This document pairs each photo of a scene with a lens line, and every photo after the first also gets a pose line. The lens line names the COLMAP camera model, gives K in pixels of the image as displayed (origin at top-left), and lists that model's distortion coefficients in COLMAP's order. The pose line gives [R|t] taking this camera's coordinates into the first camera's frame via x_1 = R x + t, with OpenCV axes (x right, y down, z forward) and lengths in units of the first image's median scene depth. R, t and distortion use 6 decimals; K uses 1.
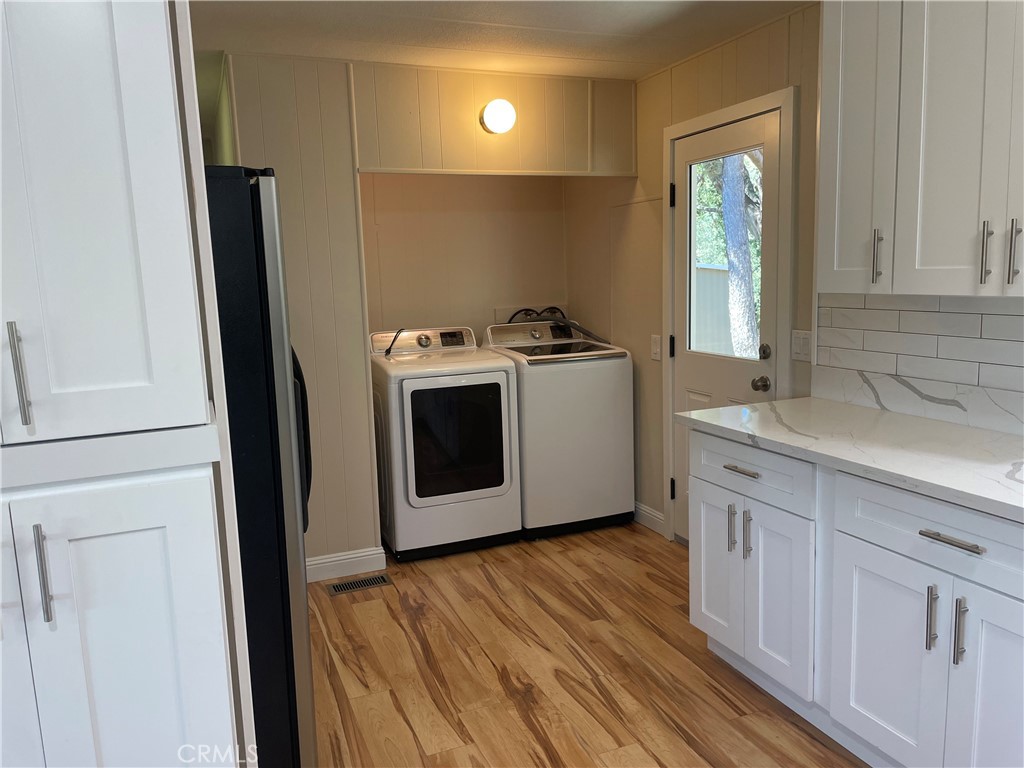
lens RADIAL K [[782.5, 0, 512.0], [0, 782.5, 384.0], [0, 0, 1]] dist [0.100158, -0.139279]
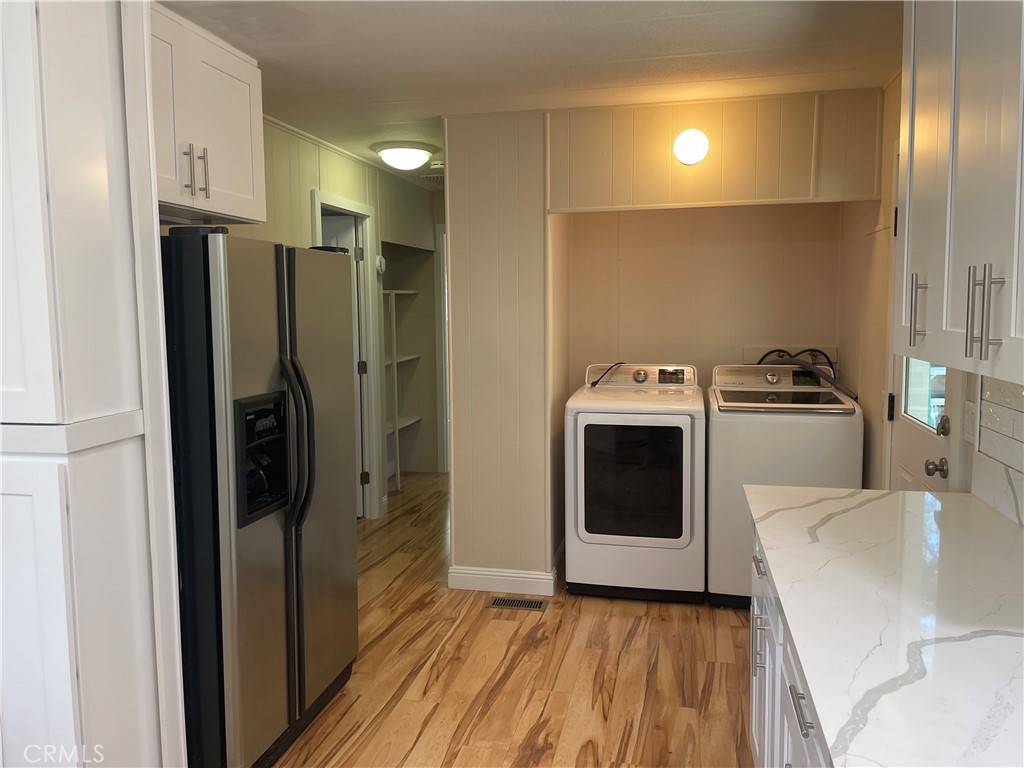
lens RADIAL K [[780.4, 0, 515.7], [0, 780.4, 373.5], [0, 0, 1]] dist [0.098460, -0.145684]
pose [[0.818648, 0.076572, -0.569168, 0.359453], [-0.101510, 0.994760, -0.012176, -0.034681], [0.565253, 0.067744, 0.822131, 0.119685]]
